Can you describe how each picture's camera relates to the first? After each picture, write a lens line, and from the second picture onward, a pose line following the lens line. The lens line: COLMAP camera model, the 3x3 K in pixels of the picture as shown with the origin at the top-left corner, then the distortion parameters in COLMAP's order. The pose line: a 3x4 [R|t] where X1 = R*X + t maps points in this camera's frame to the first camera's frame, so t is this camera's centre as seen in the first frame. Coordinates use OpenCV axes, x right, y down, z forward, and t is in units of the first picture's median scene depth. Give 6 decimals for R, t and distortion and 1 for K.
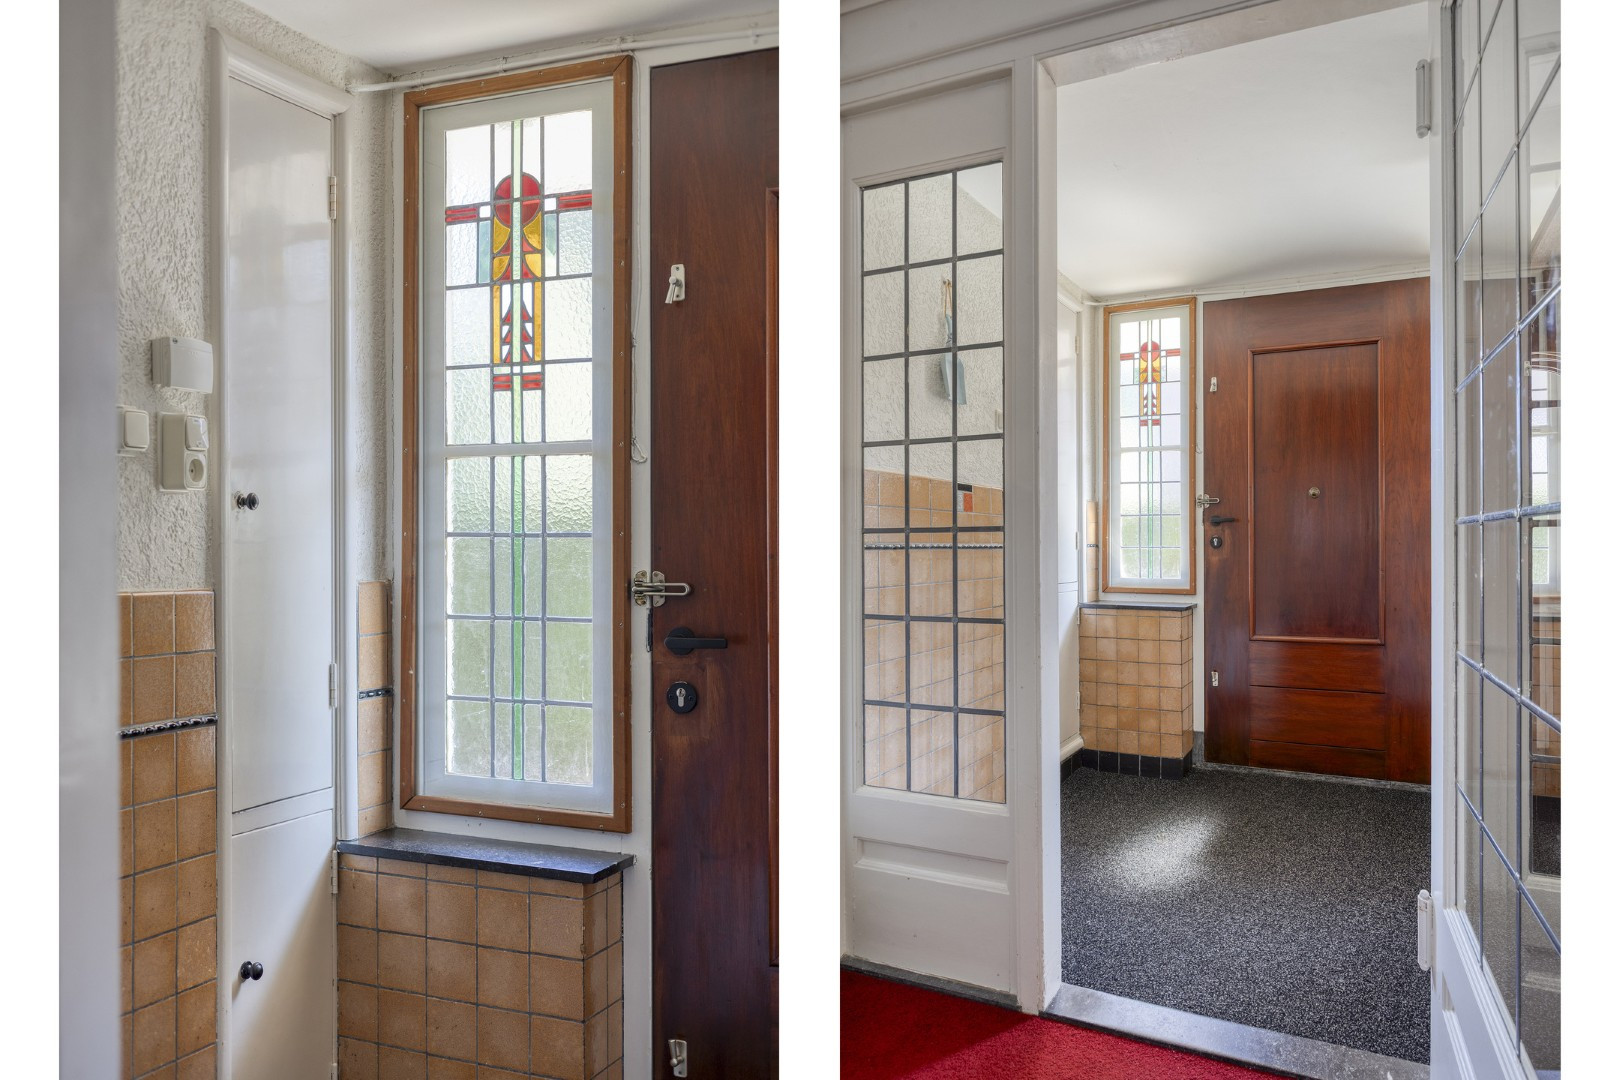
lens RADIAL K [[2344.4, 0, 815.2], [0, 2344.4, 540.3], [0, 0, 1]] dist [-0.020210, 0.000000]
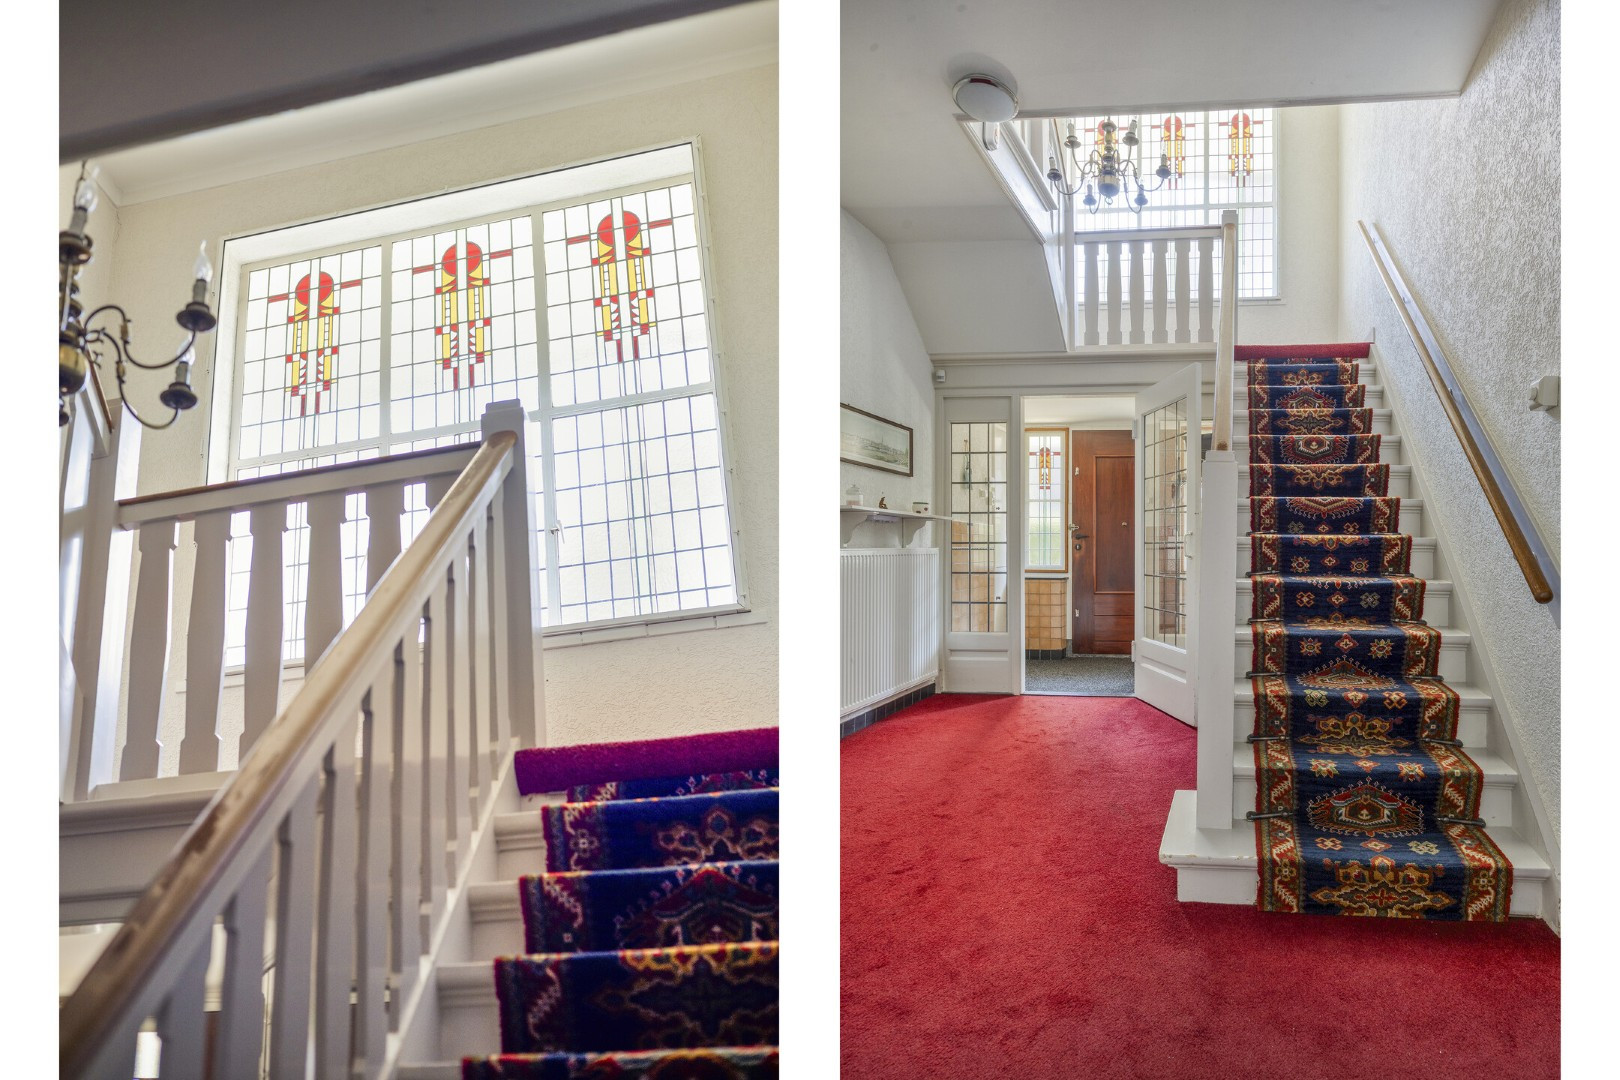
lens RADIAL K [[2344.4, 0, 806.2], [0, 2344.4, 540.9], [0, 0, 1]] dist [-0.020210, 0.000000]
pose [[0.998670, 0.003501, 0.051434, -0.175363], [-0.003450, 0.999993, -0.001068, -0.001736], [-0.051437, 0.000889, 0.998676, -1.058528]]
